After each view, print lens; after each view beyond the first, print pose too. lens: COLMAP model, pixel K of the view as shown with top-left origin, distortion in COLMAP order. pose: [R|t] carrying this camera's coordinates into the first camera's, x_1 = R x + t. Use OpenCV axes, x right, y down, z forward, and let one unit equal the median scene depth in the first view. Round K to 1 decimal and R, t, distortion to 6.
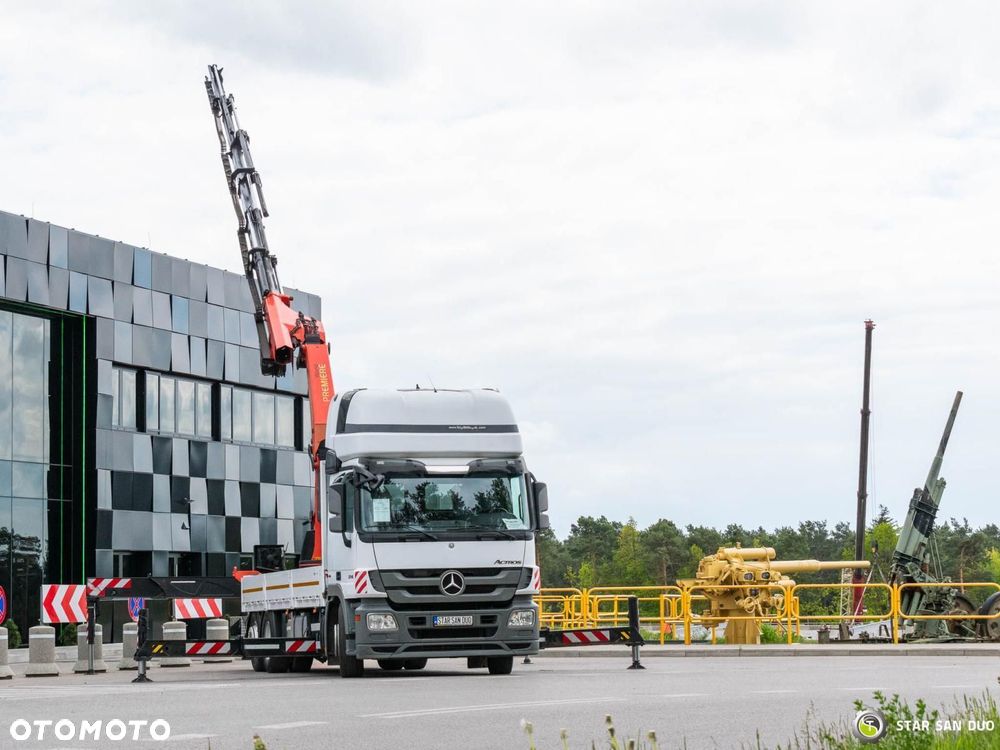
lens RADIAL K [[2195.0, 0, 500.0], [0, 2195.0, 375.0], [0, 0, 1]] dist [-0.014010, -0.137242]
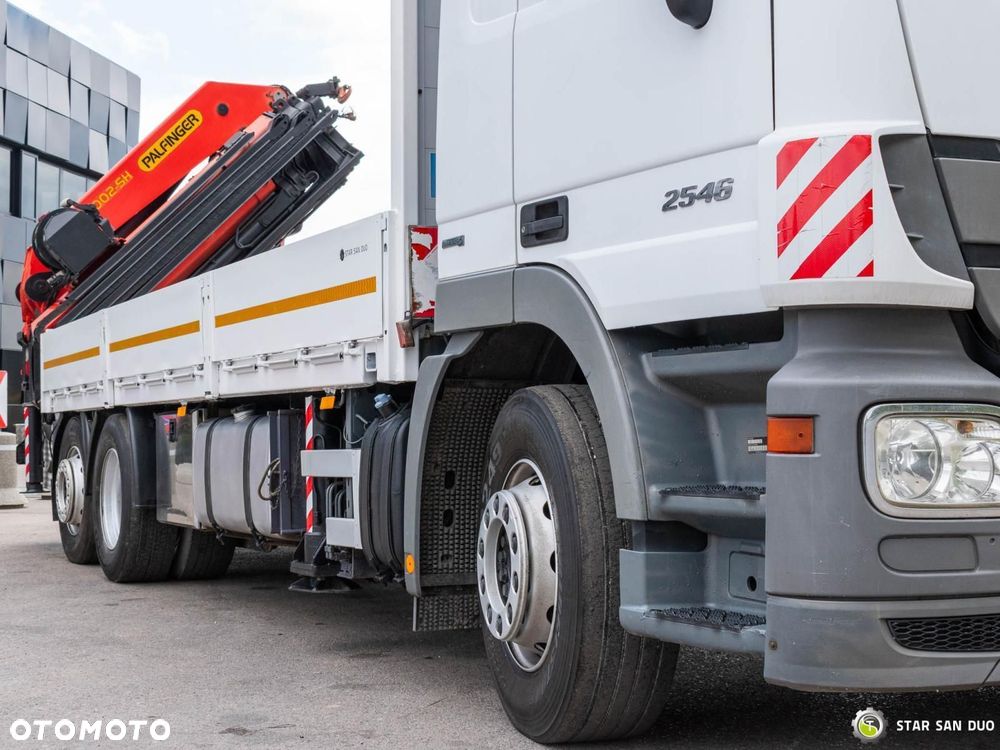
lens RADIAL K [[1503.3, 0, 500.0], [0, 1503.3, 375.0], [0, 0, 1]] dist [0.003827, -0.009437]
pose [[0.983997, 0.026804, 0.176159, -0.100342], [-0.038998, 0.997049, 0.066128, 0.095765], [-0.173867, -0.071940, 0.982138, 0.857848]]
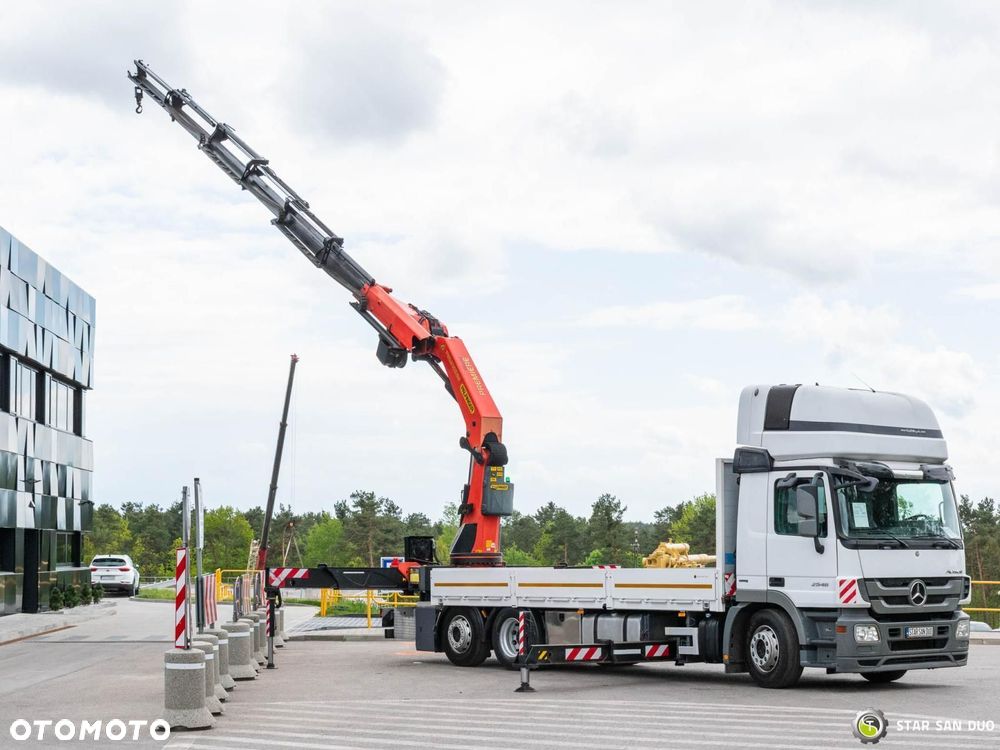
lens RADIAL K [[1609.8, 0, 499.5], [0, 1609.8, 526.3], [0, 0, 1]] dist [0.001845, 0.087172]
pose [[0.933568, 0.027023, 0.357381, -0.428603], [-0.055455, 0.996036, 0.069550, 0.026105], [-0.354085, -0.084748, 0.931365, 0.396990]]
